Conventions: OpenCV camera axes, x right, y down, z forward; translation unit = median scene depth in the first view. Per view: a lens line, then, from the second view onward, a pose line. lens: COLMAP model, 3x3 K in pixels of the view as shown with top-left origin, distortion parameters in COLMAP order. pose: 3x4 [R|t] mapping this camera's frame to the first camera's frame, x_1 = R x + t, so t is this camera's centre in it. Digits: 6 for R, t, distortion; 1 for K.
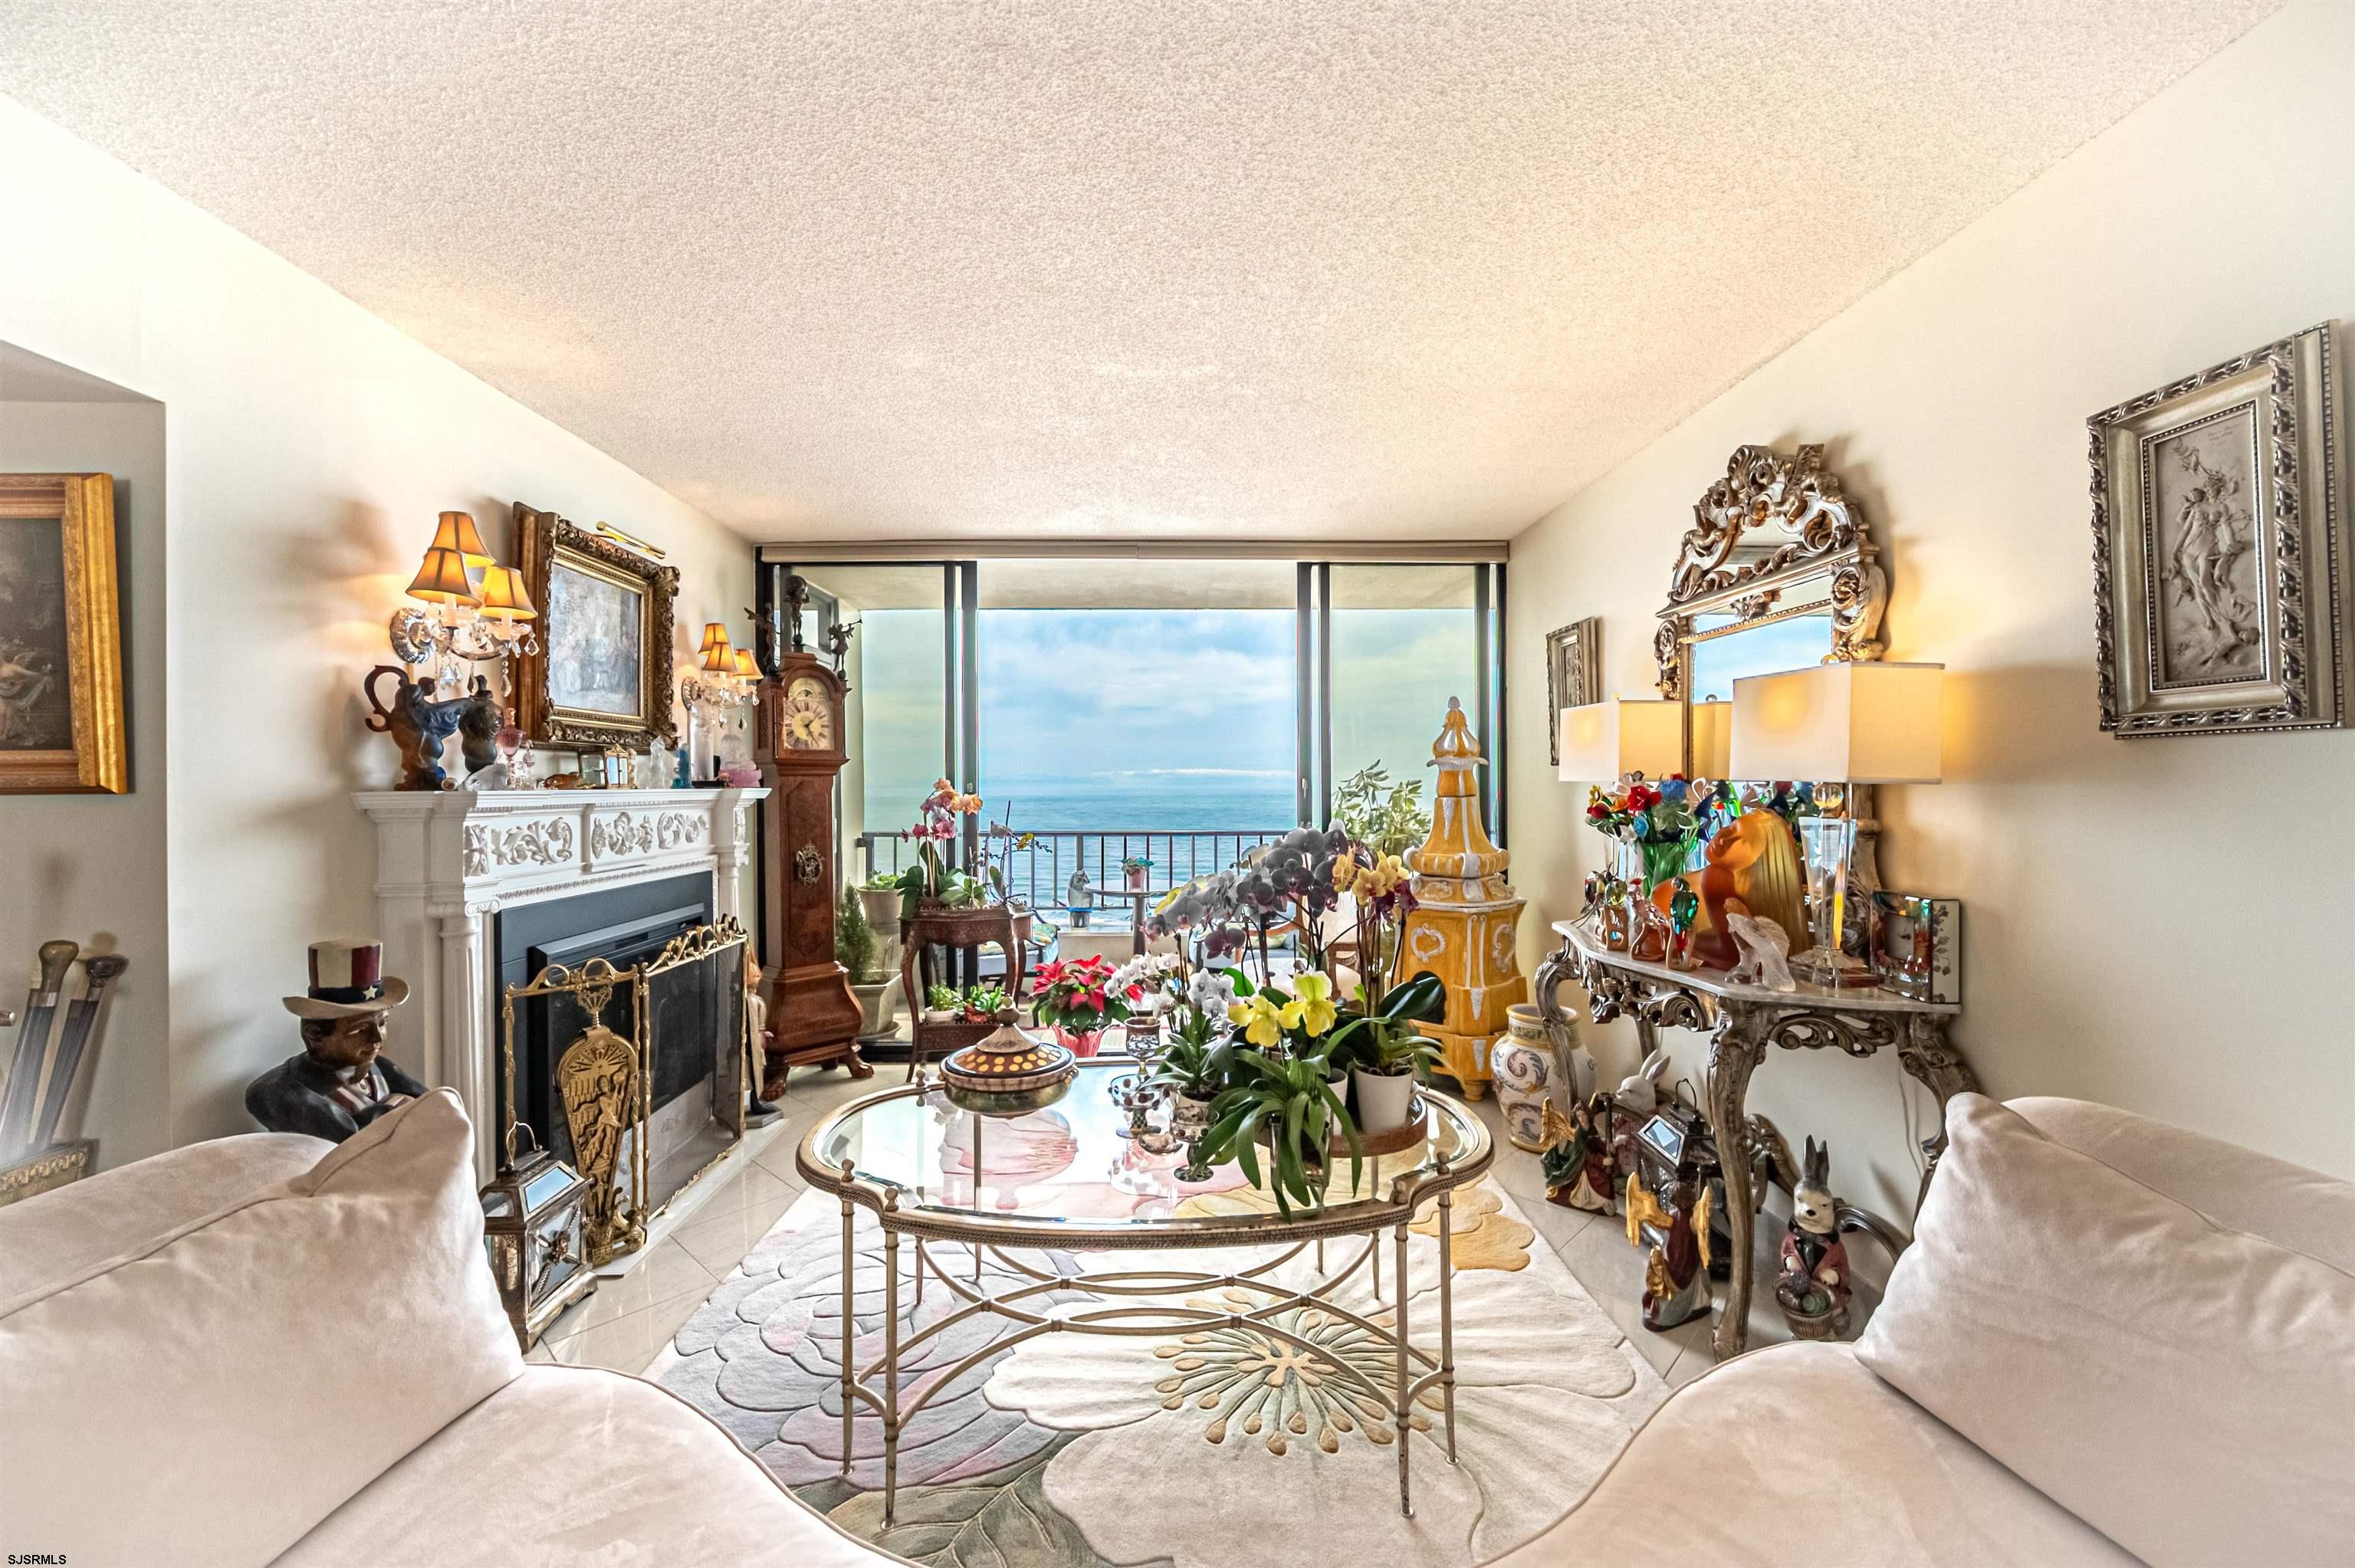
lens RADIAL K [[936.7, 0, 1172.6], [0, 936.7, 779.2], [0, 0, 1]] dist [0.000069, -0.000015]
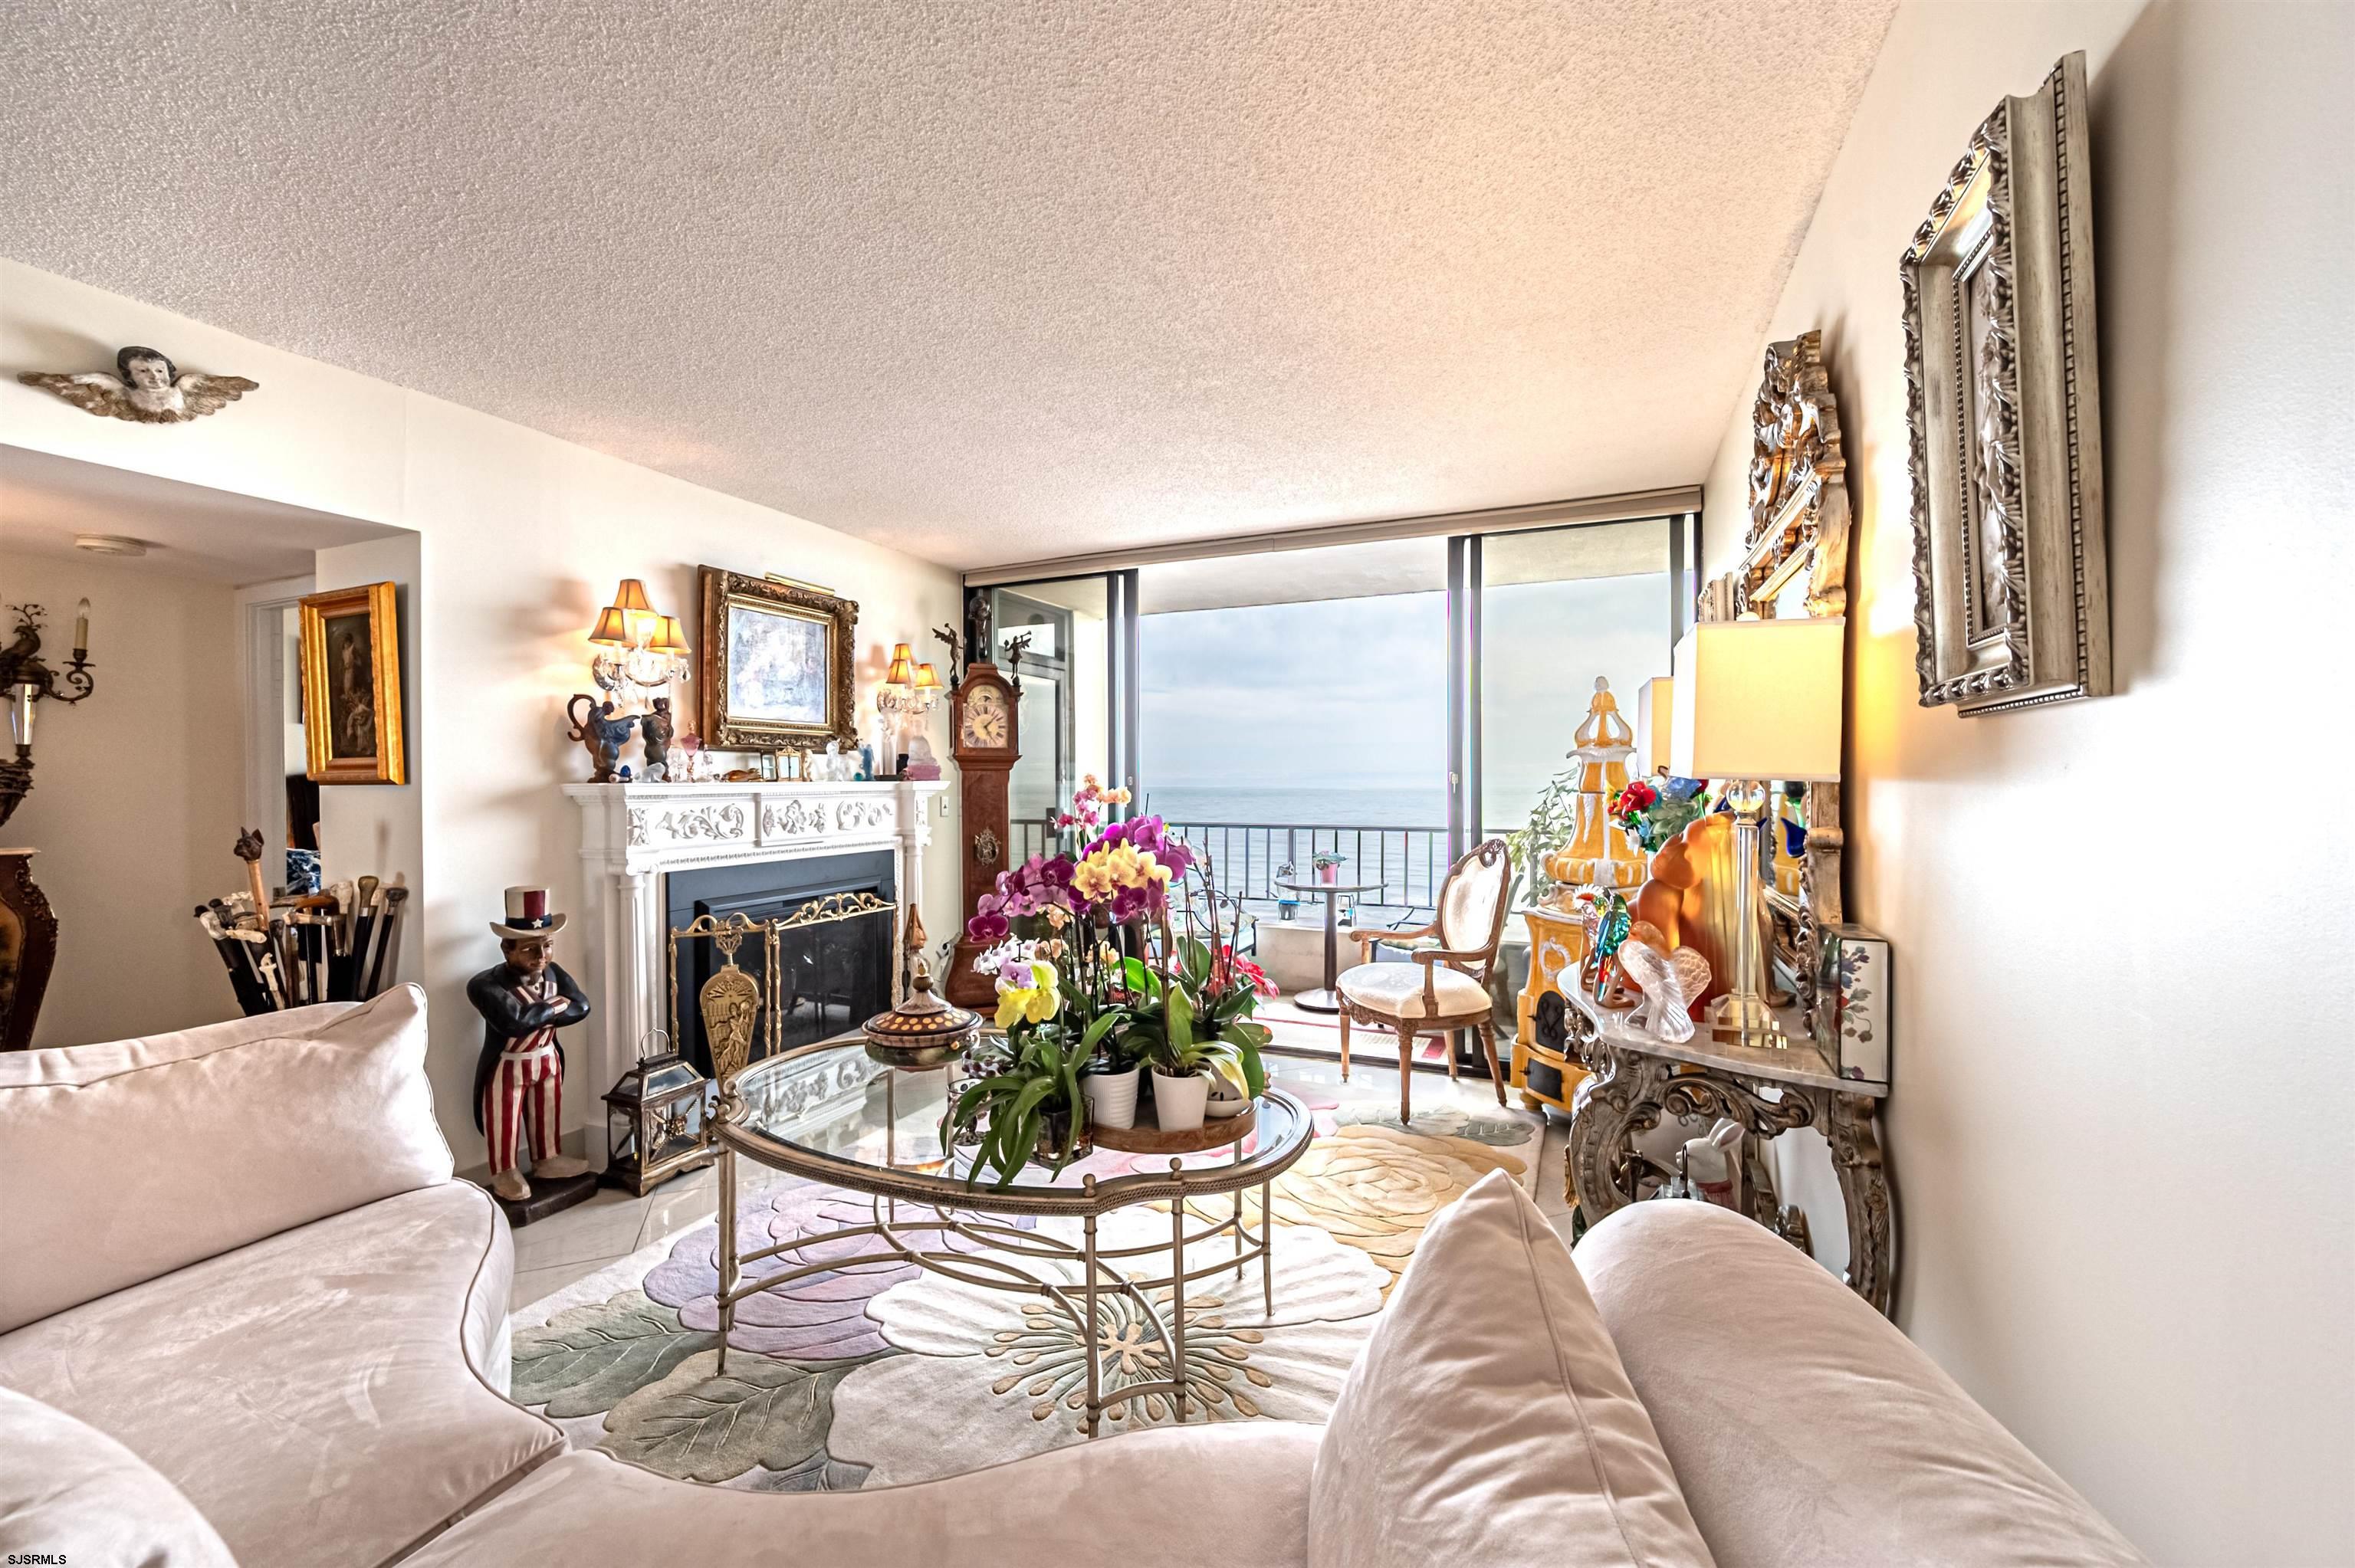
lens RADIAL K [[936.7, 0, 1175.5], [0, 936.7, 778.6], [0, 0, 1]] dist [0.000069, -0.000015]
pose [[0.906922, 0.001465, -0.421296, 0.506371], [0.001803, 0.999971, 0.007359, -0.002617], [0.421295, -0.007434, 0.906893, 0.087080]]
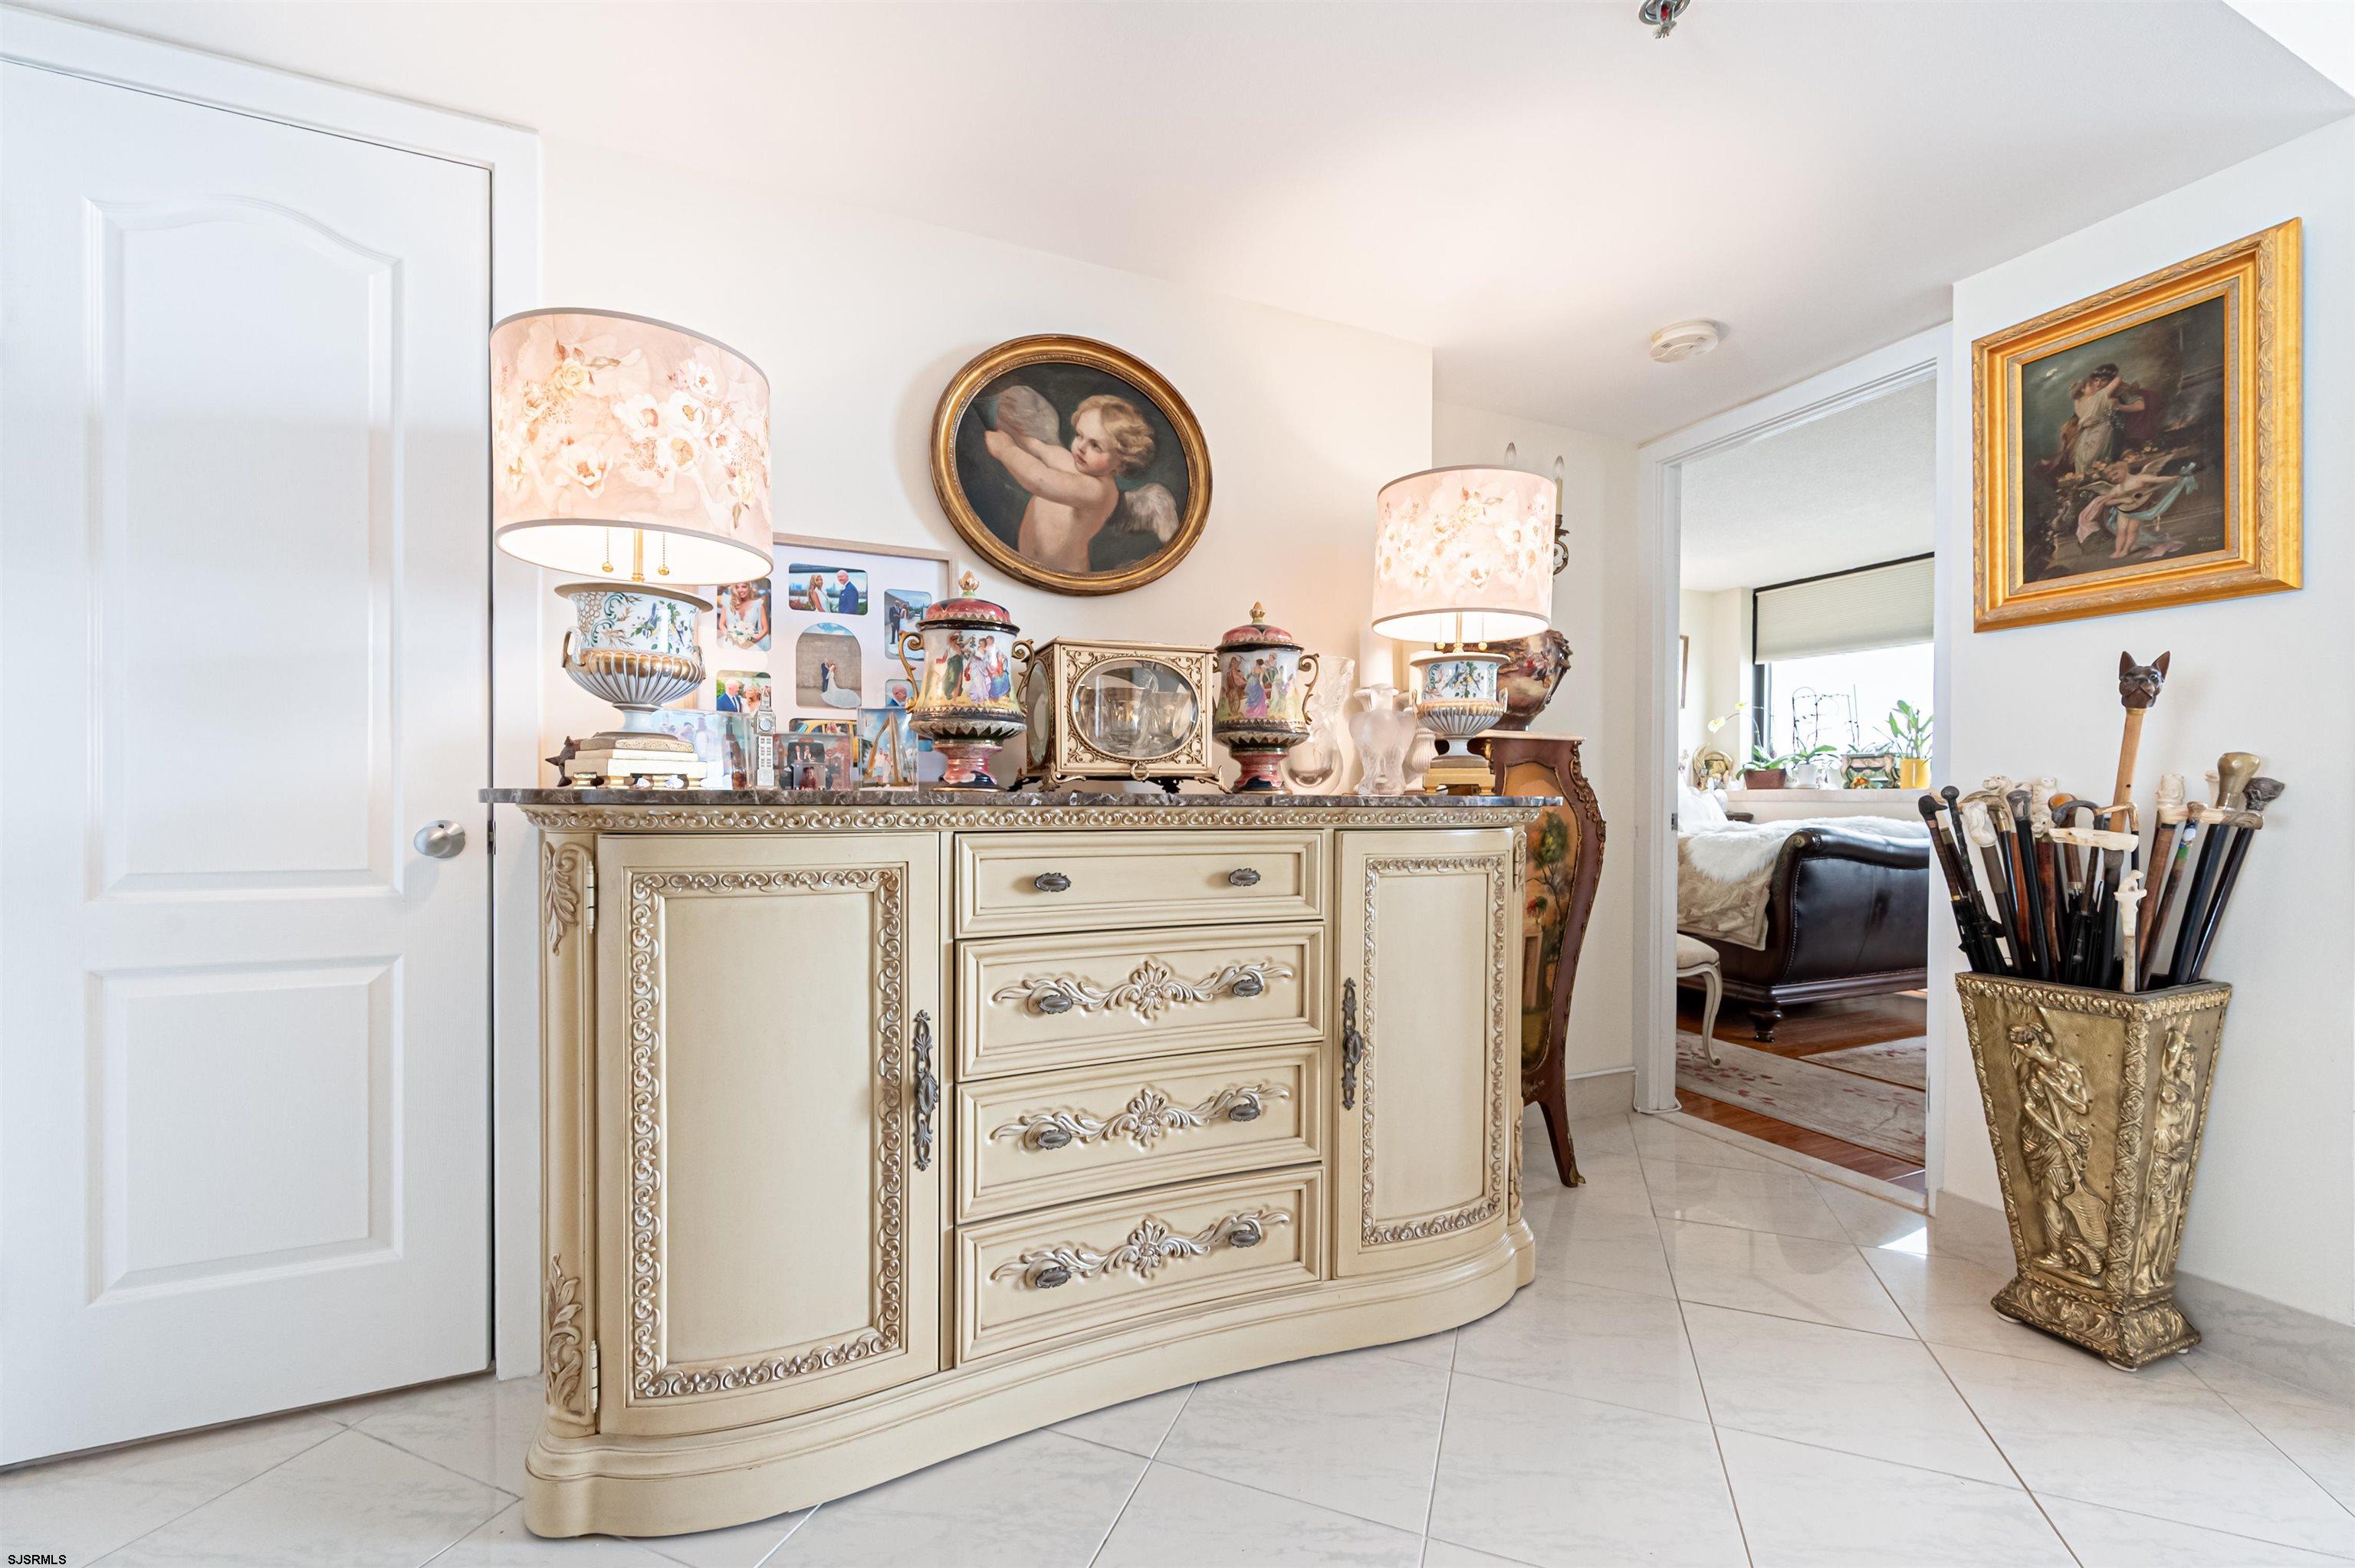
lens RADIAL K [[936.7, 0, 1177.3], [0, 936.7, 798.6], [0, 0, 1]] dist [0.000069, -0.000015]
pose [[0.378784, 0.013412, -0.925388, -0.503724], [-0.001884, 0.999904, 0.013721, 0.140051], [0.925483, -0.003454, 0.378773, -0.199634]]
